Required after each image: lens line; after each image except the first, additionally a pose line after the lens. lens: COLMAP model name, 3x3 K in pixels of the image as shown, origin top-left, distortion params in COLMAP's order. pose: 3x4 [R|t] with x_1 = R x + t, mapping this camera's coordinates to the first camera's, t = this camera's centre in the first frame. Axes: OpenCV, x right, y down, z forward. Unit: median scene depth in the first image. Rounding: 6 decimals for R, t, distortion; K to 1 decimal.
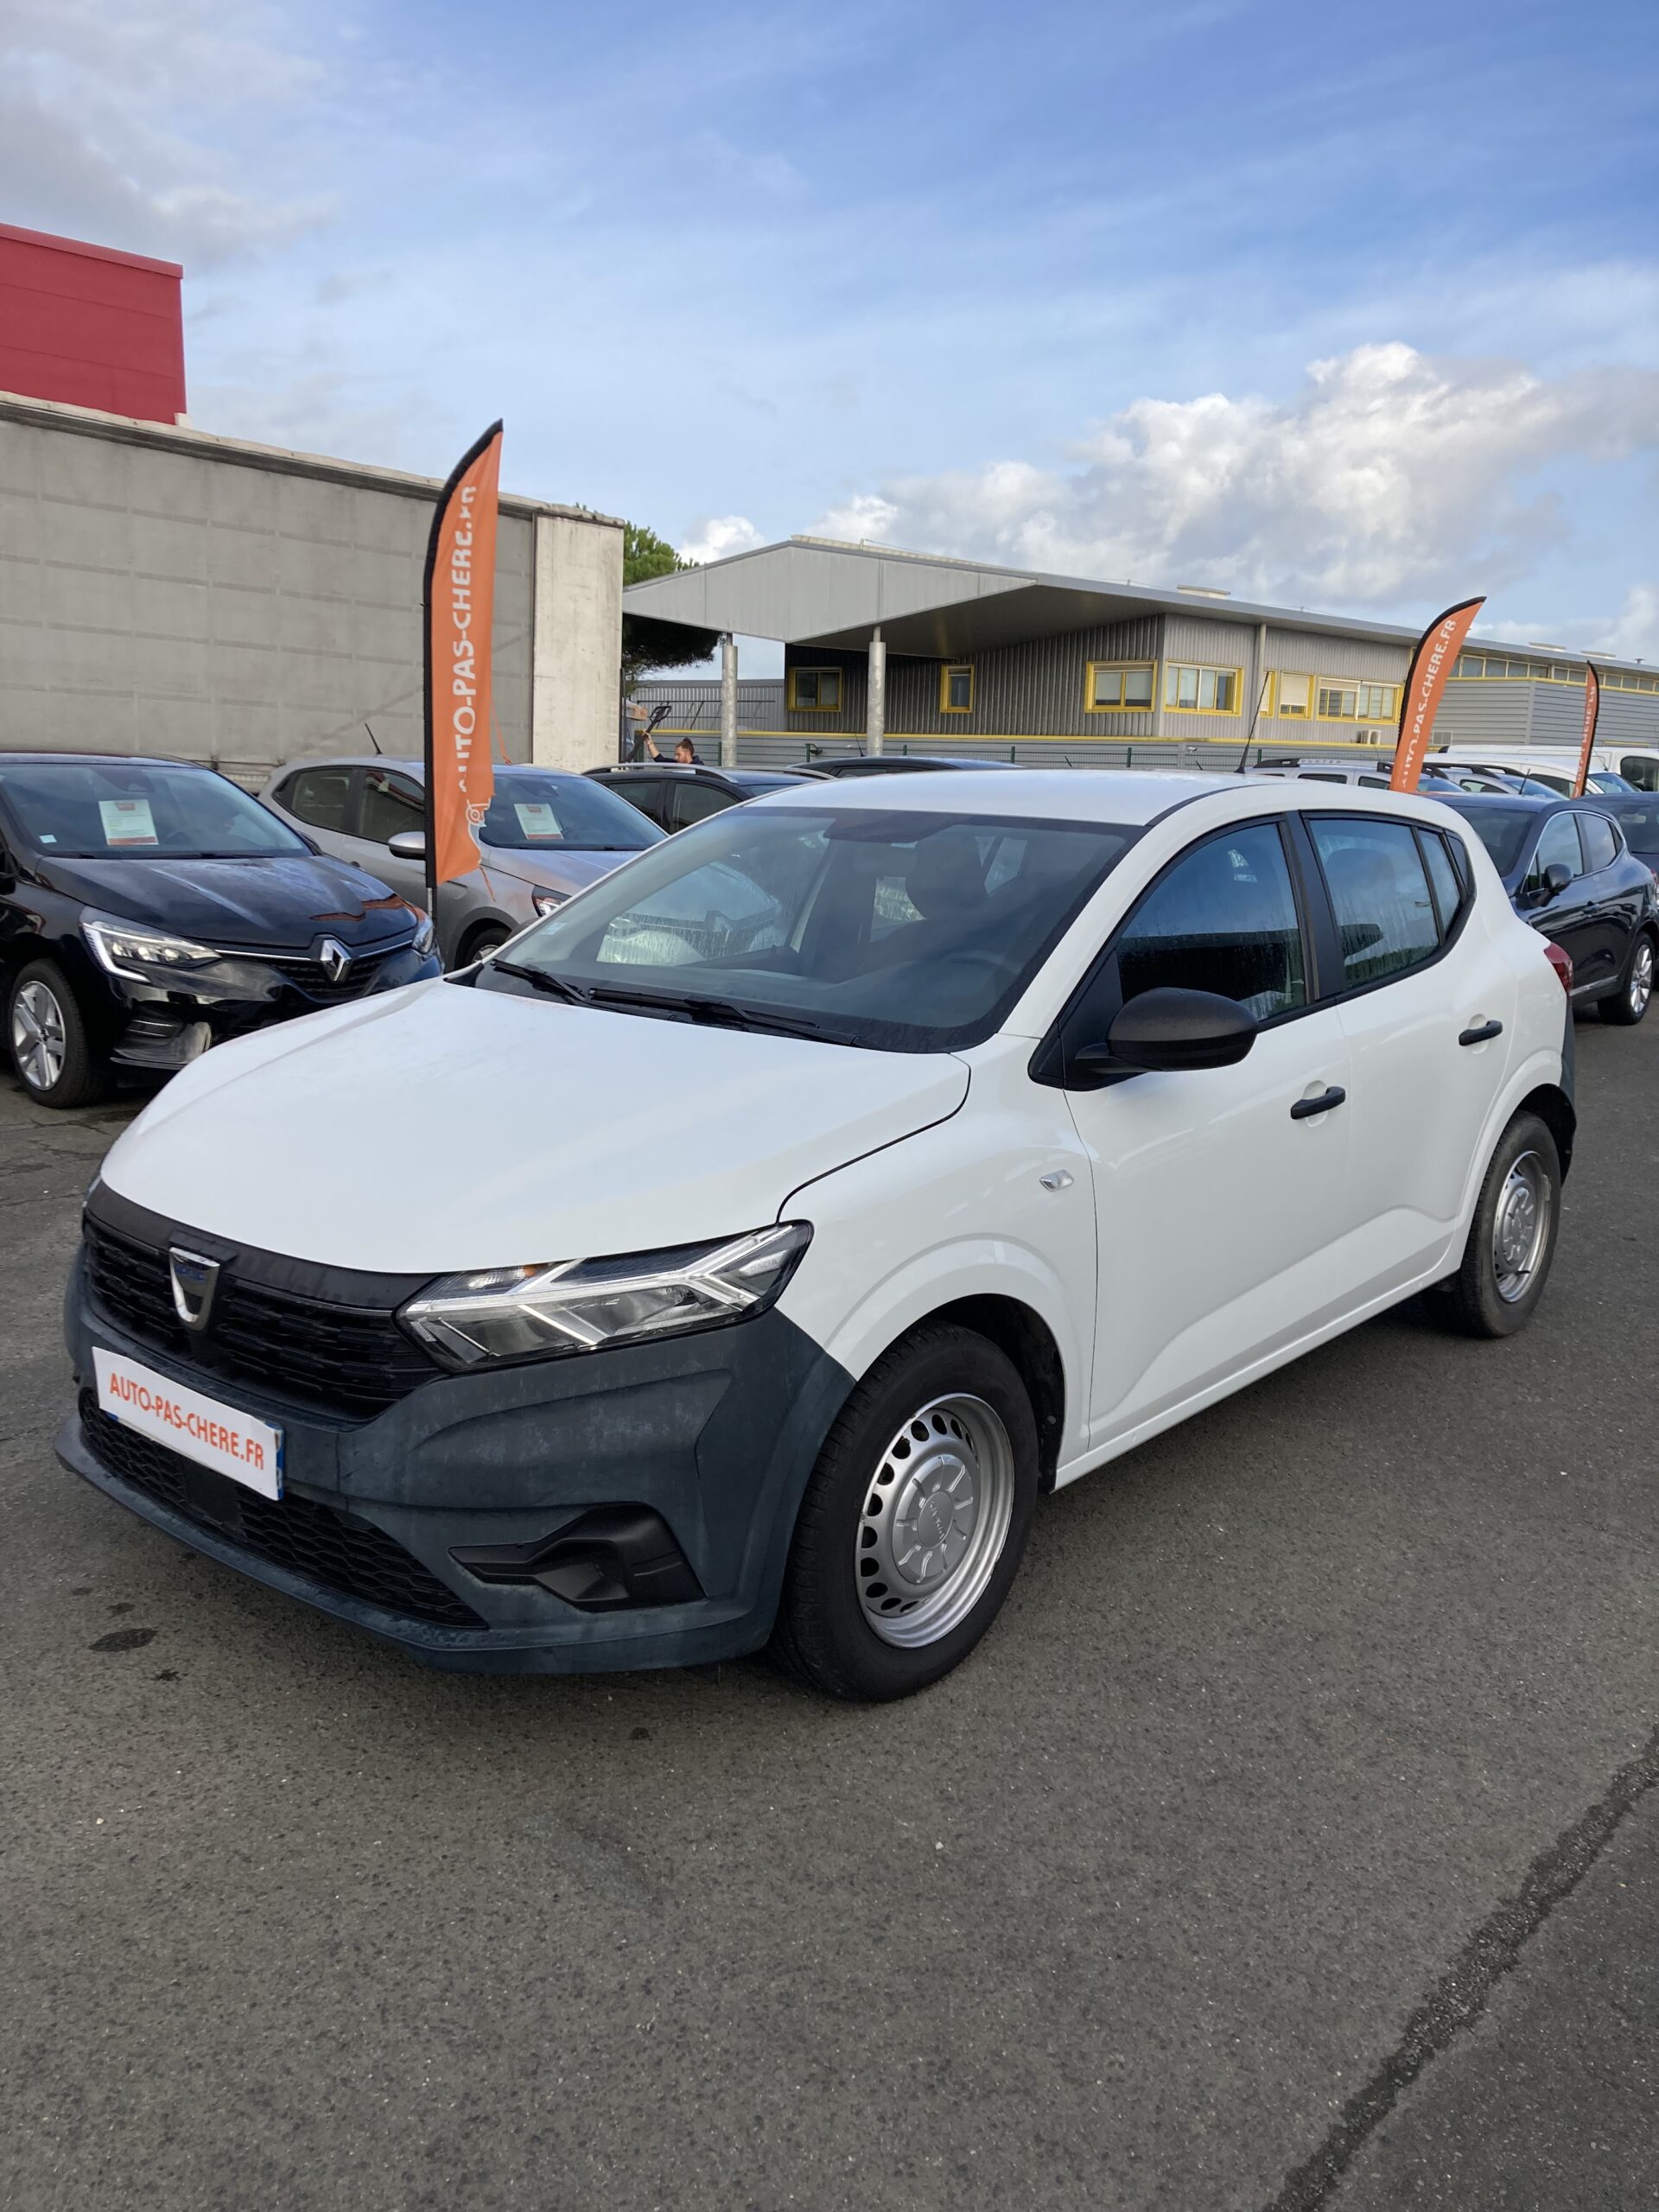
lens RADIAL K [[1795.9, 0, 812.2], [0, 1795.9, 1128.9], [0, 0, 1]] dist [0.002556, 0.003100]
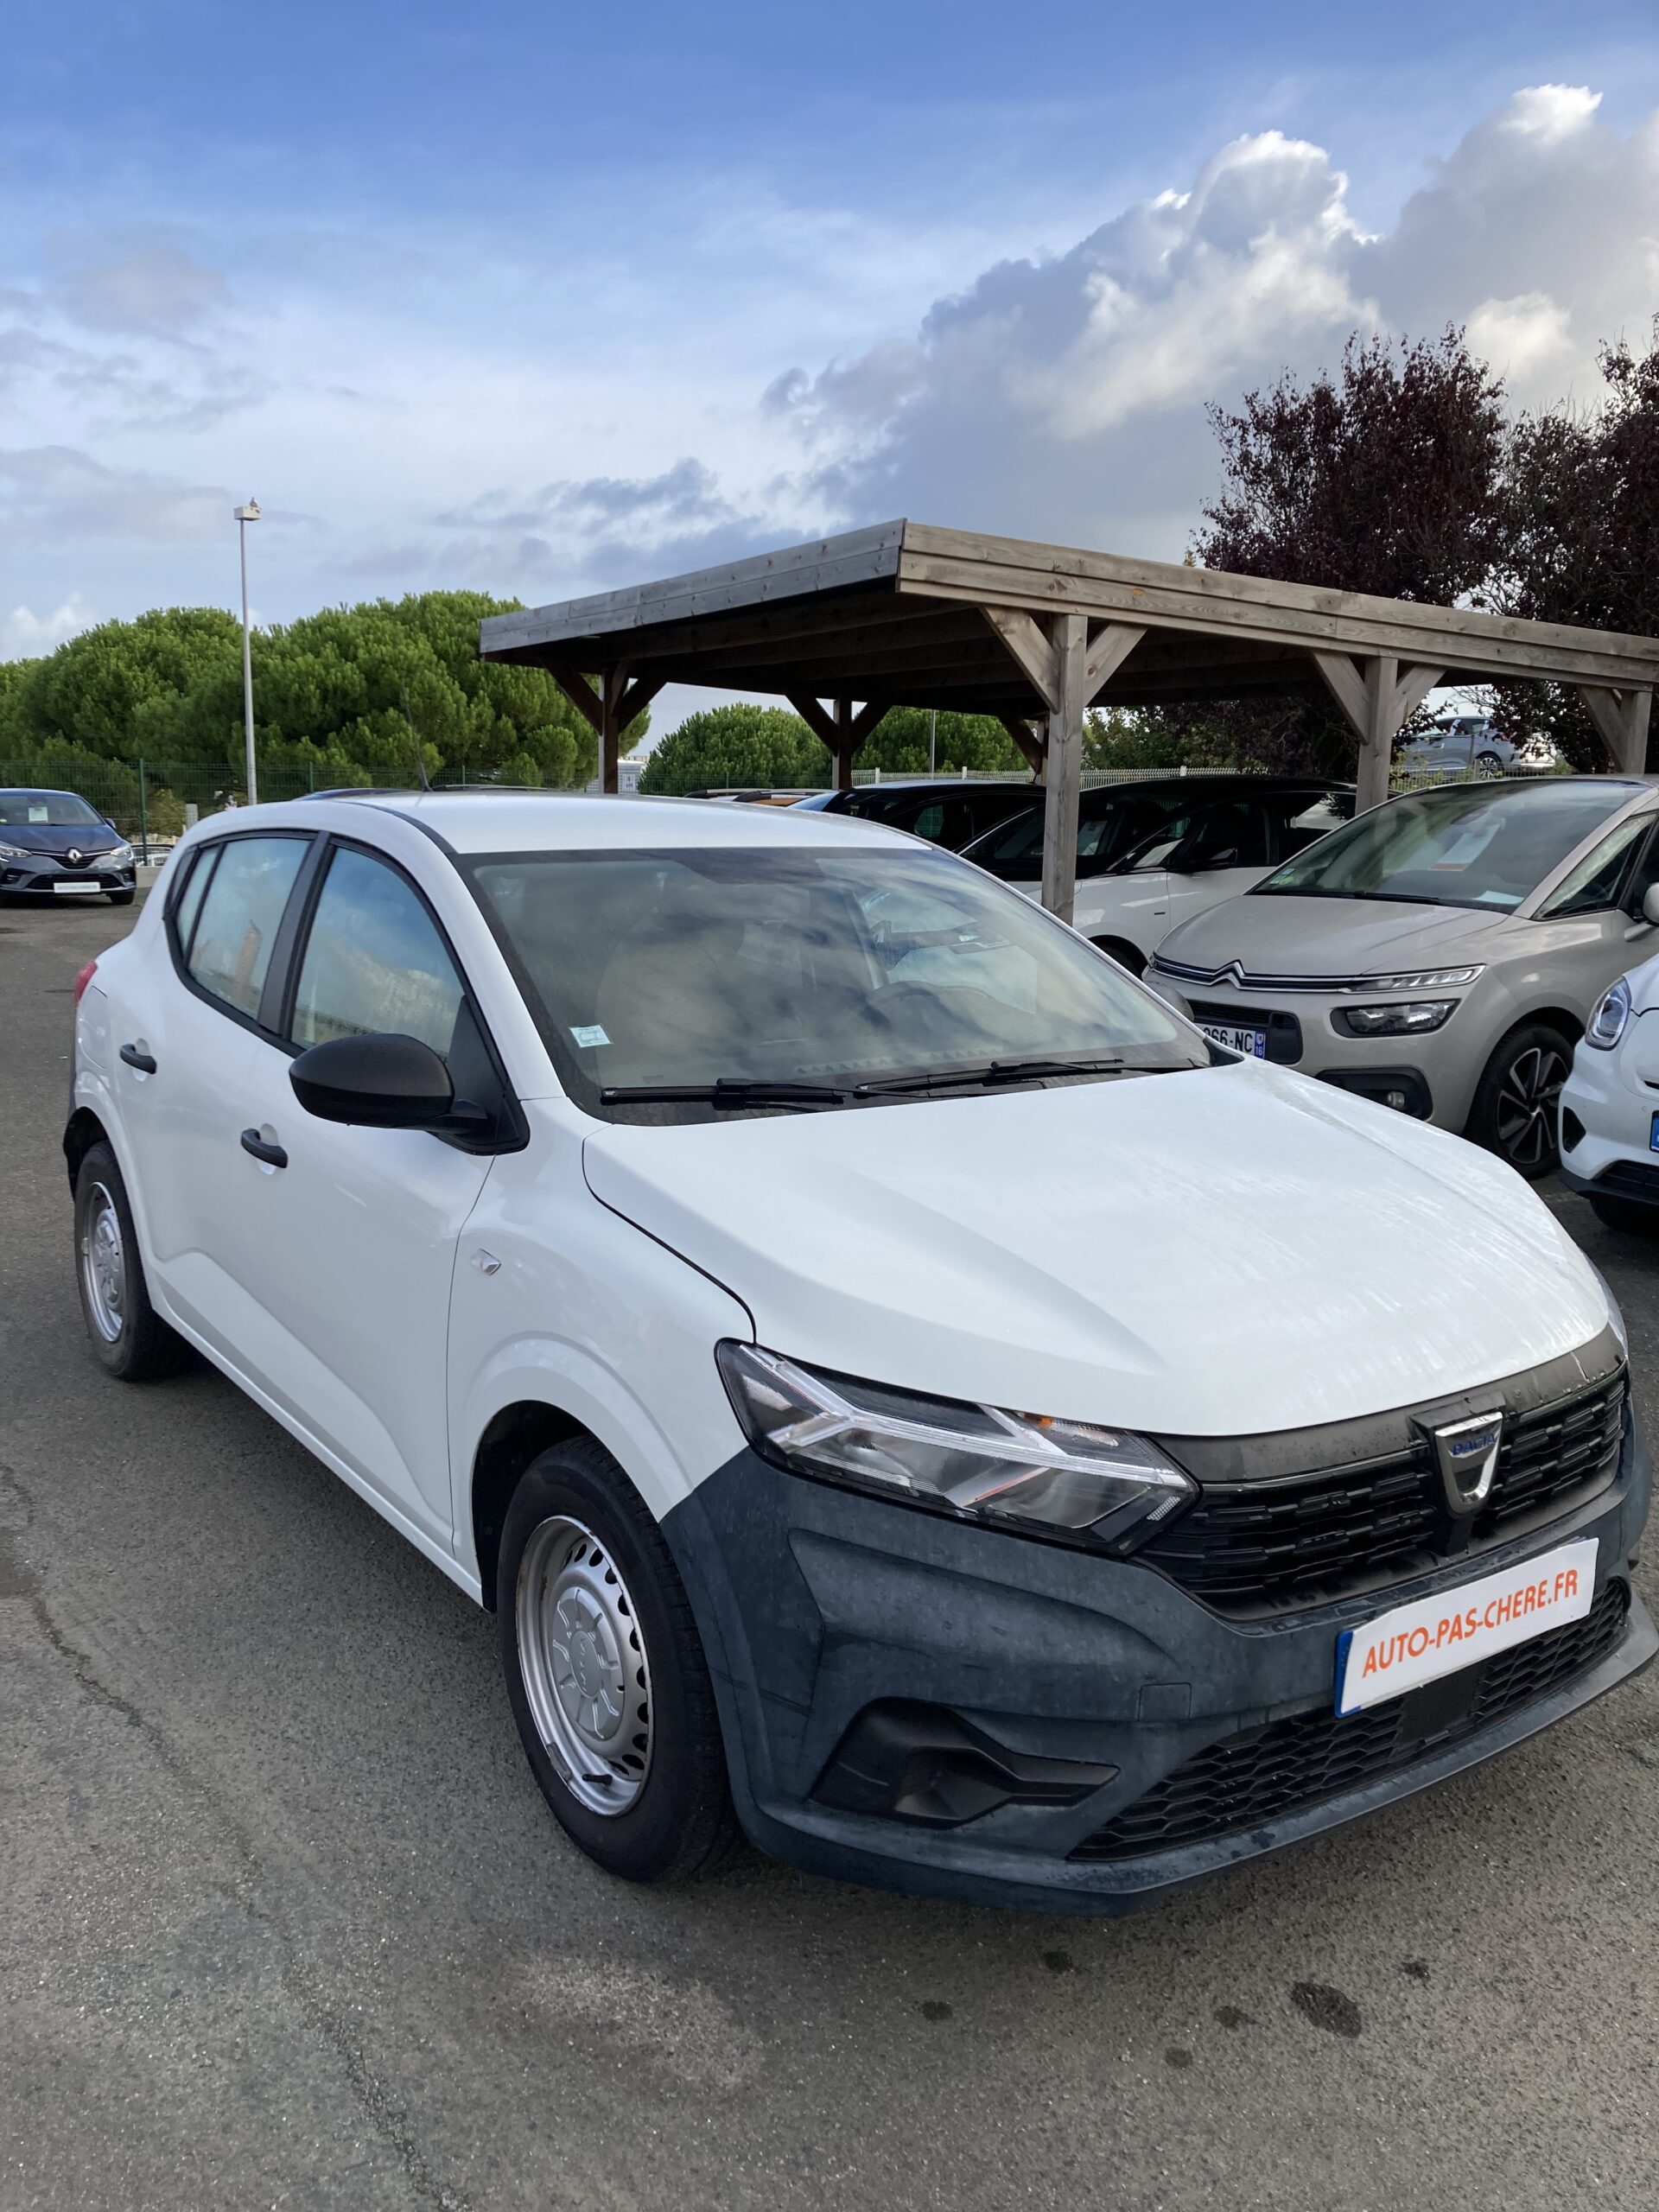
lens RADIAL K [[1795.9, 0, 832.3], [0, 1795.9, 1094.1], [0, 0, 1]] dist [0.002556, 0.003100]
pose [[0.234135, -0.176095, 0.956123, -1.100384], [0.175447, 0.974966, 0.136602, -0.226021], [-0.956242, 0.135766, 0.259169, 0.975344]]
